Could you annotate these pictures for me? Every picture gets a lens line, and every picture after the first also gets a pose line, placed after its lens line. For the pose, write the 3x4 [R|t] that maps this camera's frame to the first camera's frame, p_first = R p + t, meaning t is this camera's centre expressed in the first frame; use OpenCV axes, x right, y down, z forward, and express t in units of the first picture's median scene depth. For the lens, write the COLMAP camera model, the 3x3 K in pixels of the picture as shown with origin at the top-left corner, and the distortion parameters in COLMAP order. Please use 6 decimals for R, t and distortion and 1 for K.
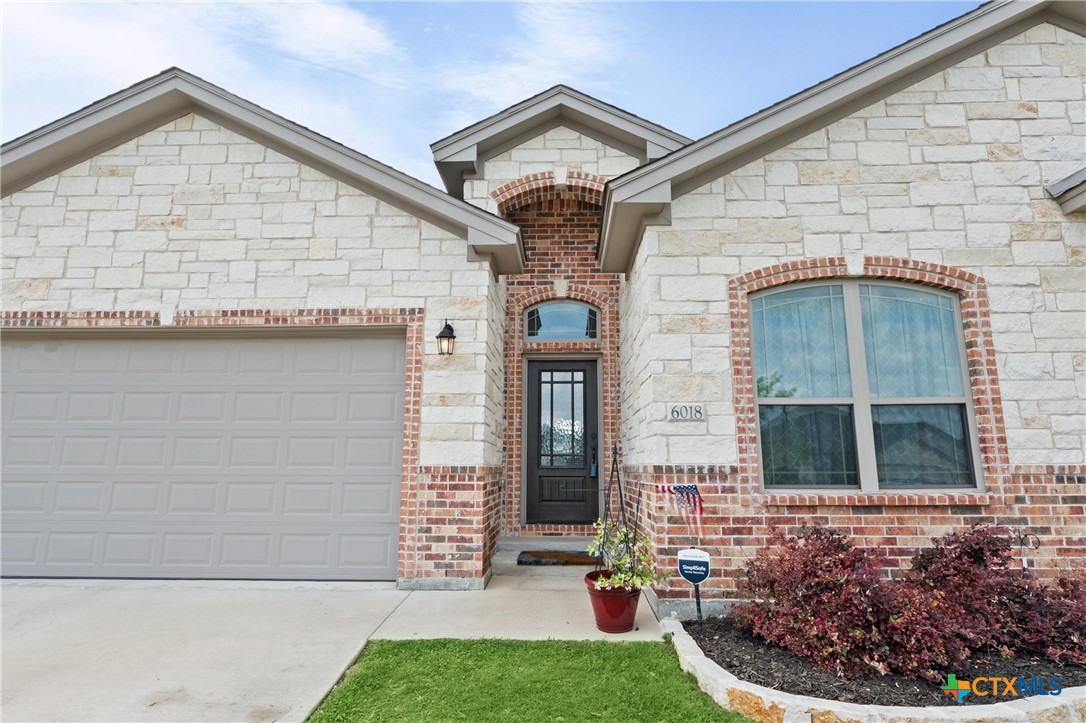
lens RADIAL K [[588.7, 0, 544.2], [0, 588.7, 355.2], [0, 0, 1]] dist [-0.002851, -0.000558]
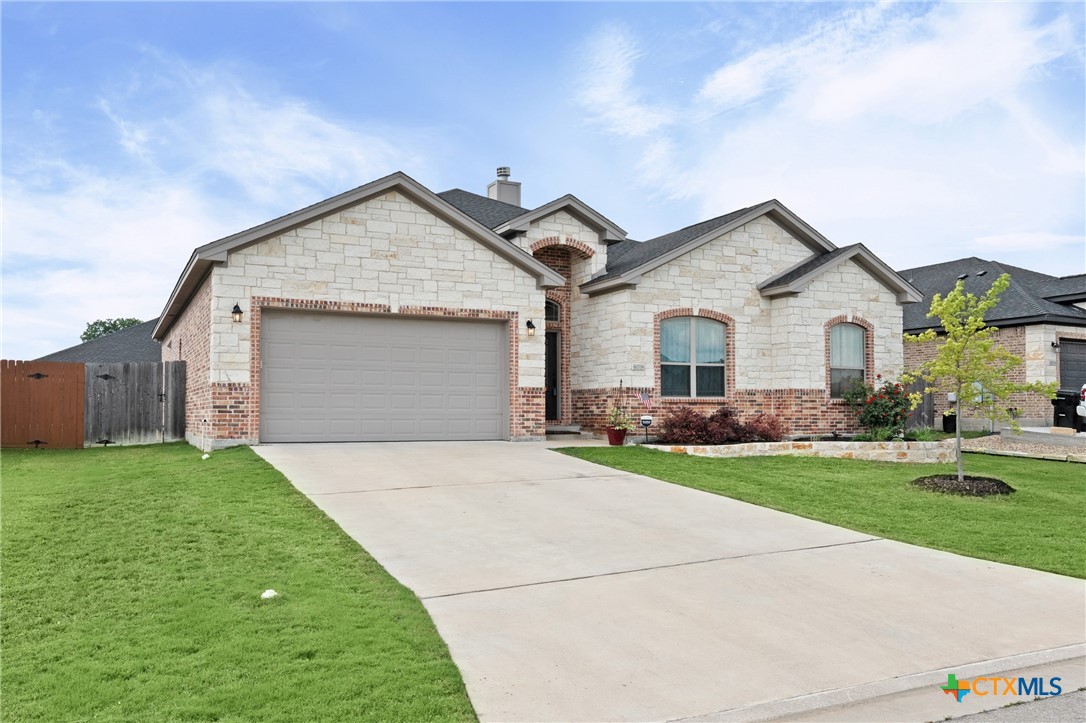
lens RADIAL K [[873.8, 0, 542.4], [0, 873.8, 364.4], [0, 0, 1]] dist [0.001480, 0.000163]
pose [[0.884430, 0.026859, 0.465899, -1.638641], [-0.087343, 0.990228, 0.108720, -0.251284], [-0.458426, -0.136848, 0.878133, -1.852639]]
